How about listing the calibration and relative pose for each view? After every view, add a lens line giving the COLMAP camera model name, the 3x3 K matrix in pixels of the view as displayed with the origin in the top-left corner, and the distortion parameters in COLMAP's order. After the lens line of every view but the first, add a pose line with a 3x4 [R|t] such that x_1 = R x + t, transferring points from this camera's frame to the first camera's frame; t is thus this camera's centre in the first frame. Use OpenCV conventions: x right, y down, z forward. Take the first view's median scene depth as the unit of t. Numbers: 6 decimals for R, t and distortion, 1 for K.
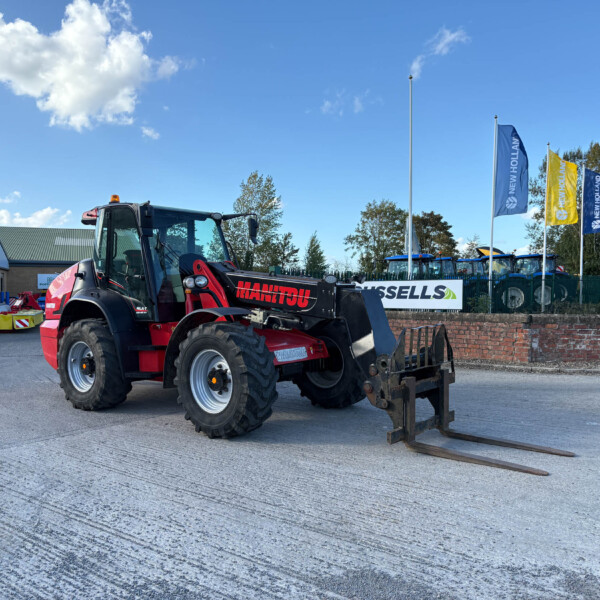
lens RADIAL K [[600.8, 0, 300.0], [0, 600.8, 300.0], [0, 0, 1]] dist [0.053375, -0.047806]
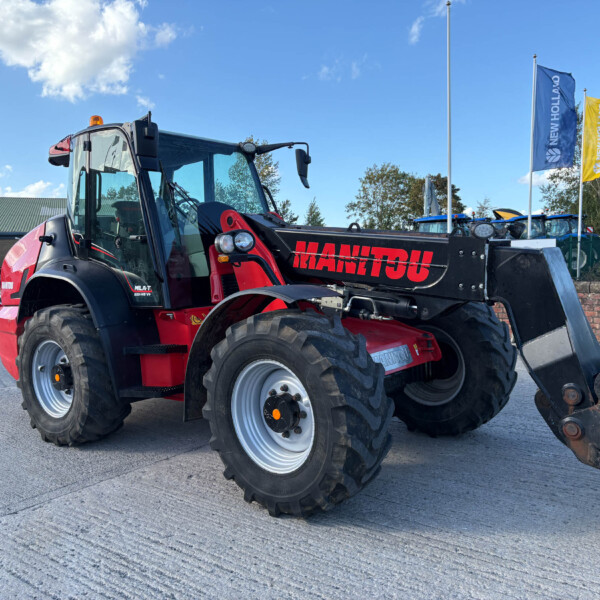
lens RADIAL K [[607.1, 0, 298.8], [0, 607.1, 290.5], [0, 0, 1]] dist [0.041281, -0.021109]
pose [[0.999770, -0.020948, 0.004683, -0.094457], [0.020779, 0.999219, 0.033604, -0.001333], [-0.005383, -0.033499, 0.999424, 0.333816]]
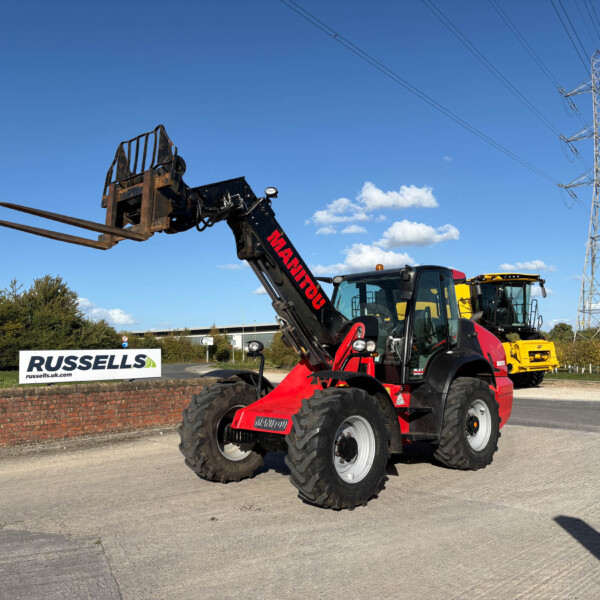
lens RADIAL K [[607.1, 0, 298.8], [0, 607.1, 290.5], [0, 0, 1]] dist [0.041281, -0.021109]
pose [[0.115818, 0.105297, 0.987673, -1.235604], [0.037816, 0.993177, -0.110318, -0.012877], [-0.992550, 0.050127, 0.111046, 1.015125]]
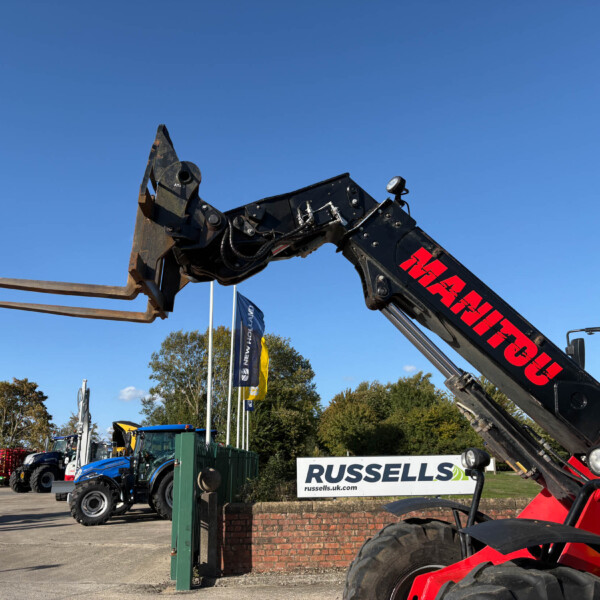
lens RADIAL K [[600.7, 0, 300.0], [0, 600.7, 300.0], [0, 0, 1]] dist [0.099221, -0.209301]
pose [[0.740216, 0.166041, 0.651545, -0.743934], [0.027745, 0.960660, -0.276337, -0.024020], [-0.671796, 0.222627, 0.706489, 0.858946]]
